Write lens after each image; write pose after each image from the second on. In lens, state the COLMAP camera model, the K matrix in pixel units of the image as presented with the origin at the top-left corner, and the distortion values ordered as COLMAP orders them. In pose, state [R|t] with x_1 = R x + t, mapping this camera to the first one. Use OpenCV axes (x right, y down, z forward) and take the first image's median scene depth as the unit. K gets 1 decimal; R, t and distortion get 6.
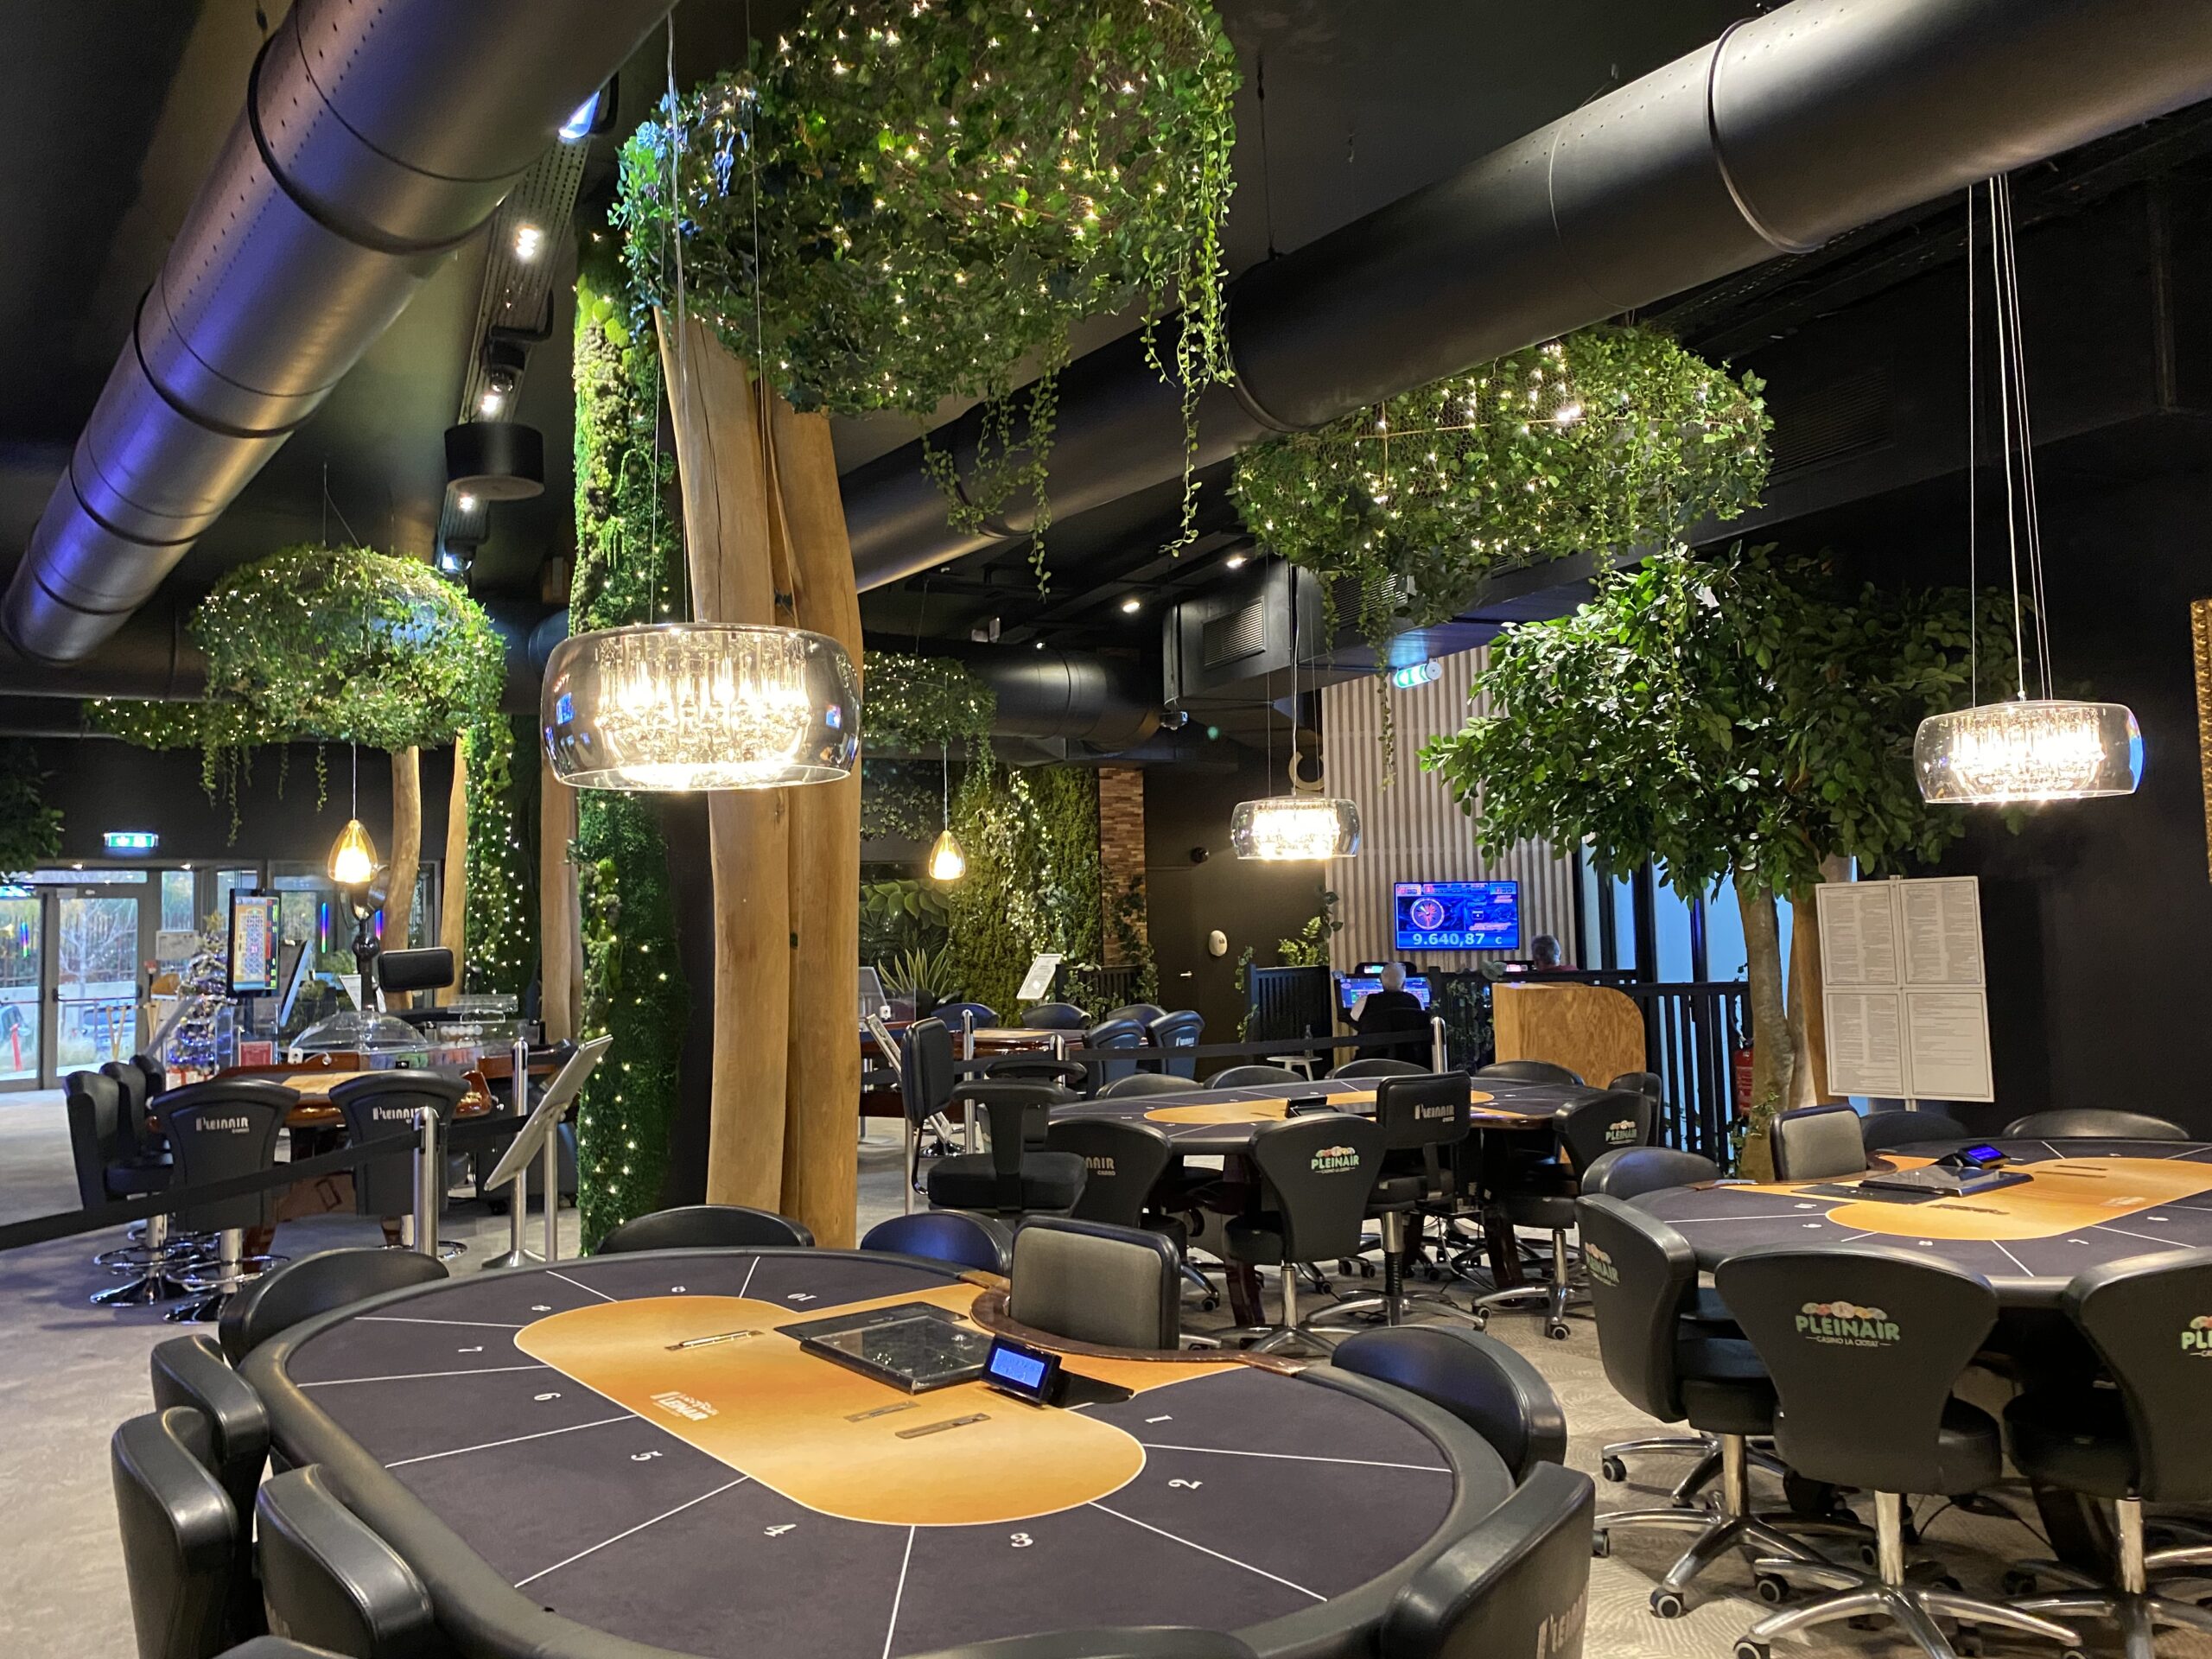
lens RADIAL K [[1676.1, 0, 1106.4], [0, 1676.1, 825.5], [0, 0, 1]] dist [0.042478, -0.006986]
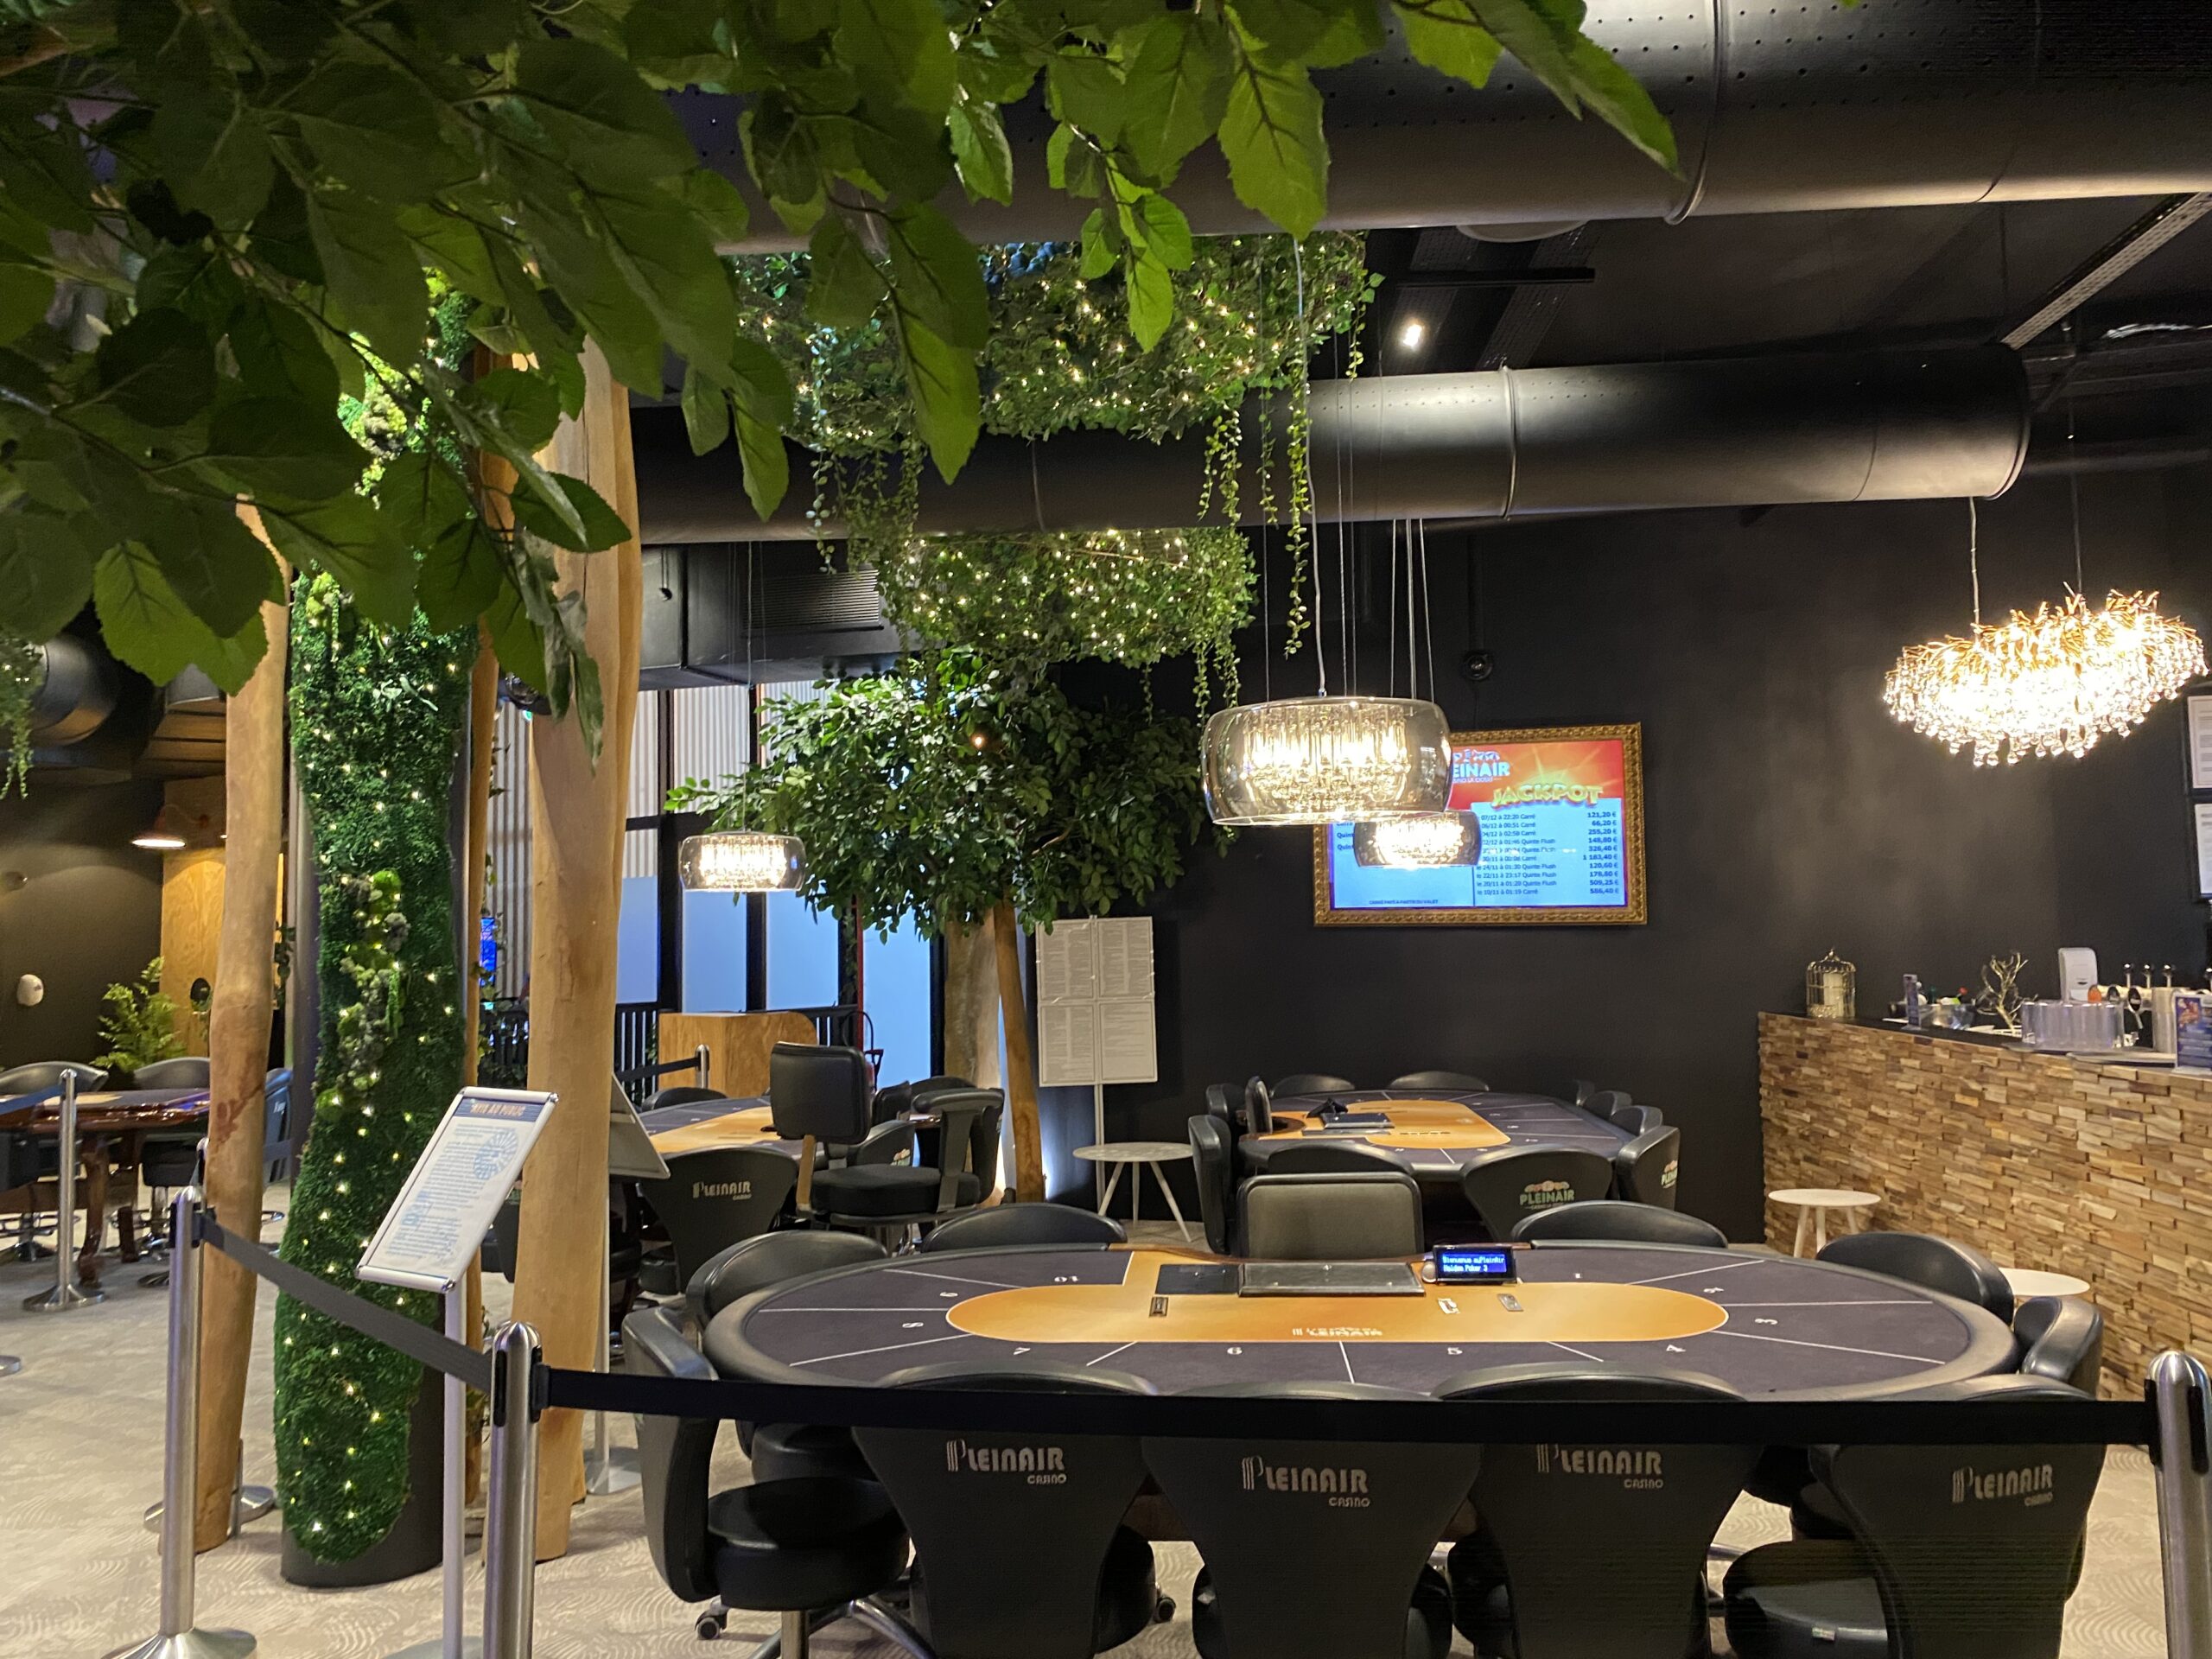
lens RADIAL K [[1676.1, 0, 1110.4], [0, 1676.1, 827.0], [0, 0, 1]] dist [0.042478, -0.006986]
pose [[0.665163, 0.054411, 0.744713, -0.688314], [-0.035651, 0.998518, -0.041112, 0.019878], [-0.745847, 0.000796, 0.666117, 0.170183]]
